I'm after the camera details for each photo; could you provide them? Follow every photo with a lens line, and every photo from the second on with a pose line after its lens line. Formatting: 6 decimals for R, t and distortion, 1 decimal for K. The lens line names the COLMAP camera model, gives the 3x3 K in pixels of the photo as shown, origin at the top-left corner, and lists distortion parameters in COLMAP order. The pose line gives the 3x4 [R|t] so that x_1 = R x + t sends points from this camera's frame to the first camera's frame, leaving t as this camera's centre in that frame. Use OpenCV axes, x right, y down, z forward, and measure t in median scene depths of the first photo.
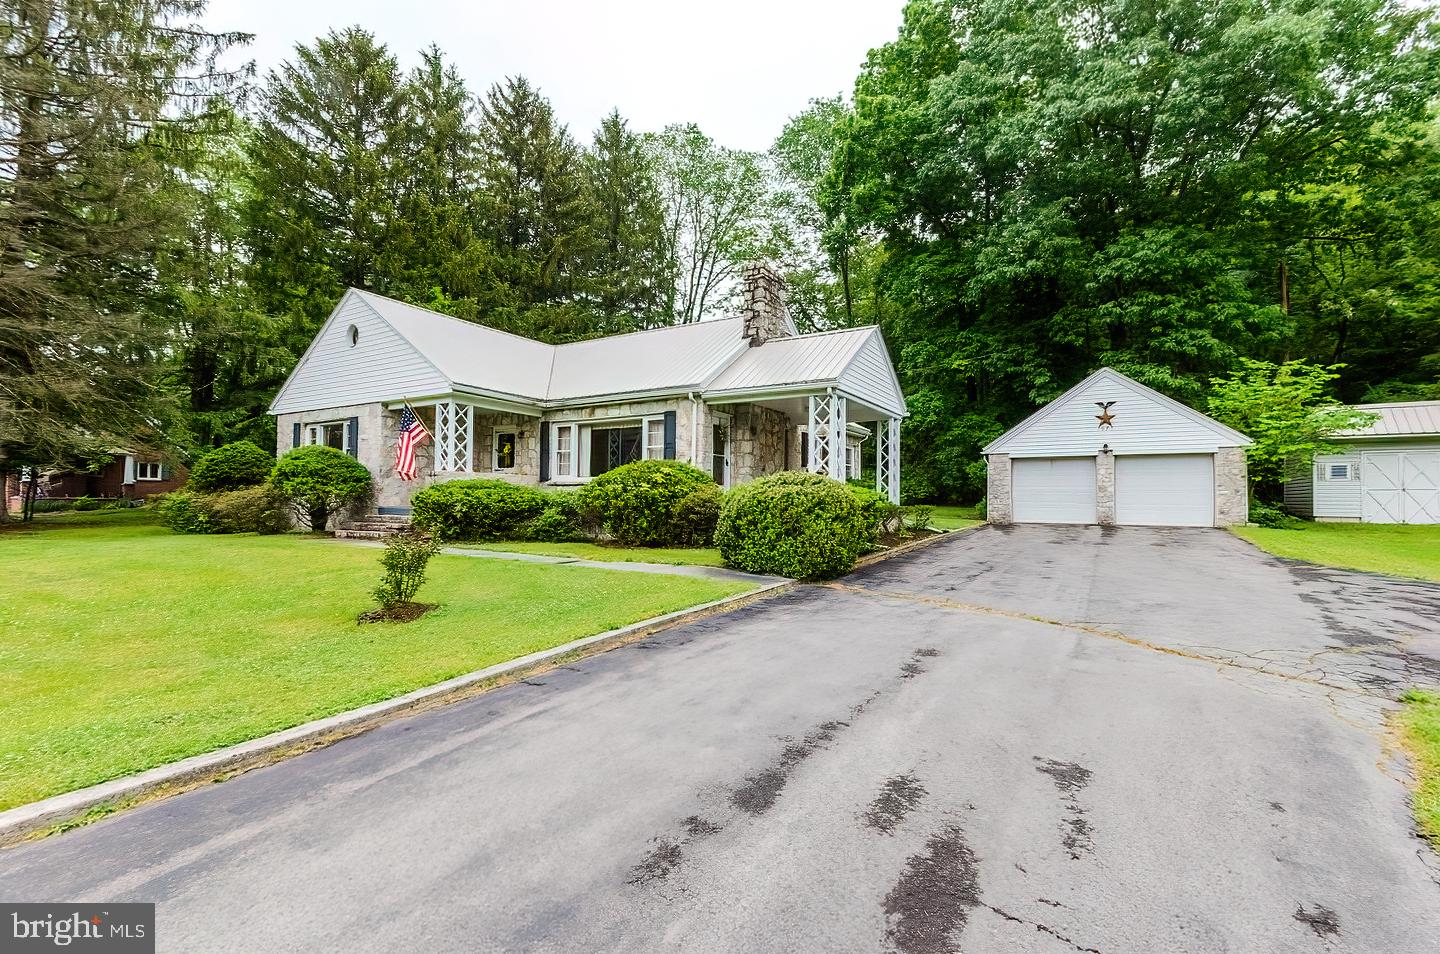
lens RADIAL K [[638.9, 0, 732.5], [0, 638.9, 480.4], [0, 0, 1]] dist [0.014982, -0.004907]
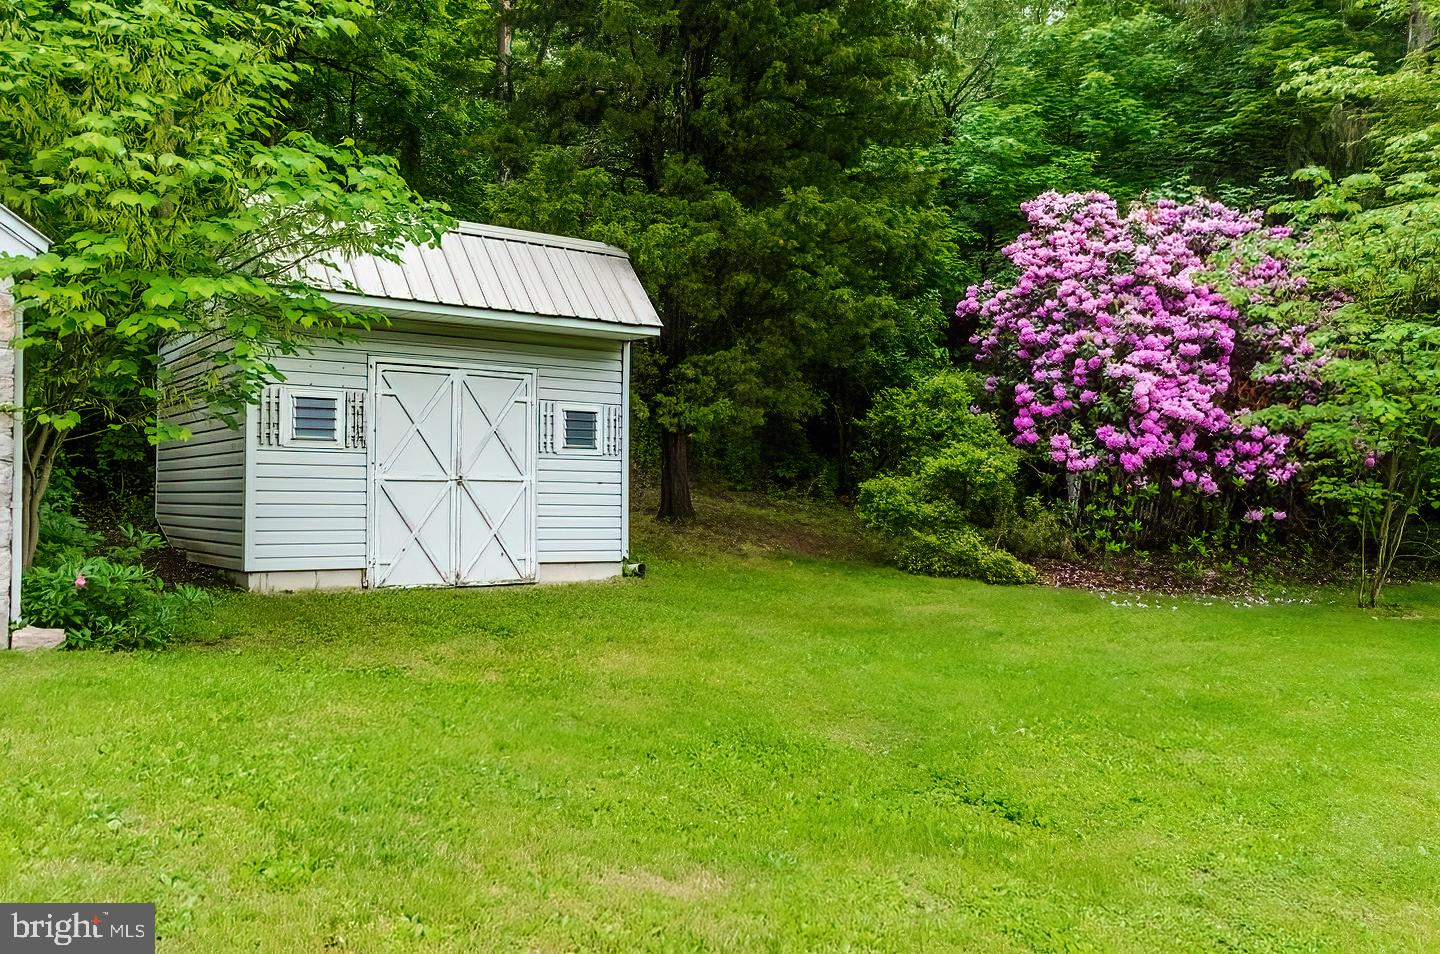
lens RADIAL K [[1199.5, 0, 720.0], [0, 1199.5, 477.0], [0, 0, 1]] dist [0.003595, 0.002510]
pose [[0.403747, 0.014565, 0.914755, 0.540233], [-0.014777, 0.999847, -0.009398, 0.016545], [-0.914751, -0.009723, 0.403901, 0.640298]]
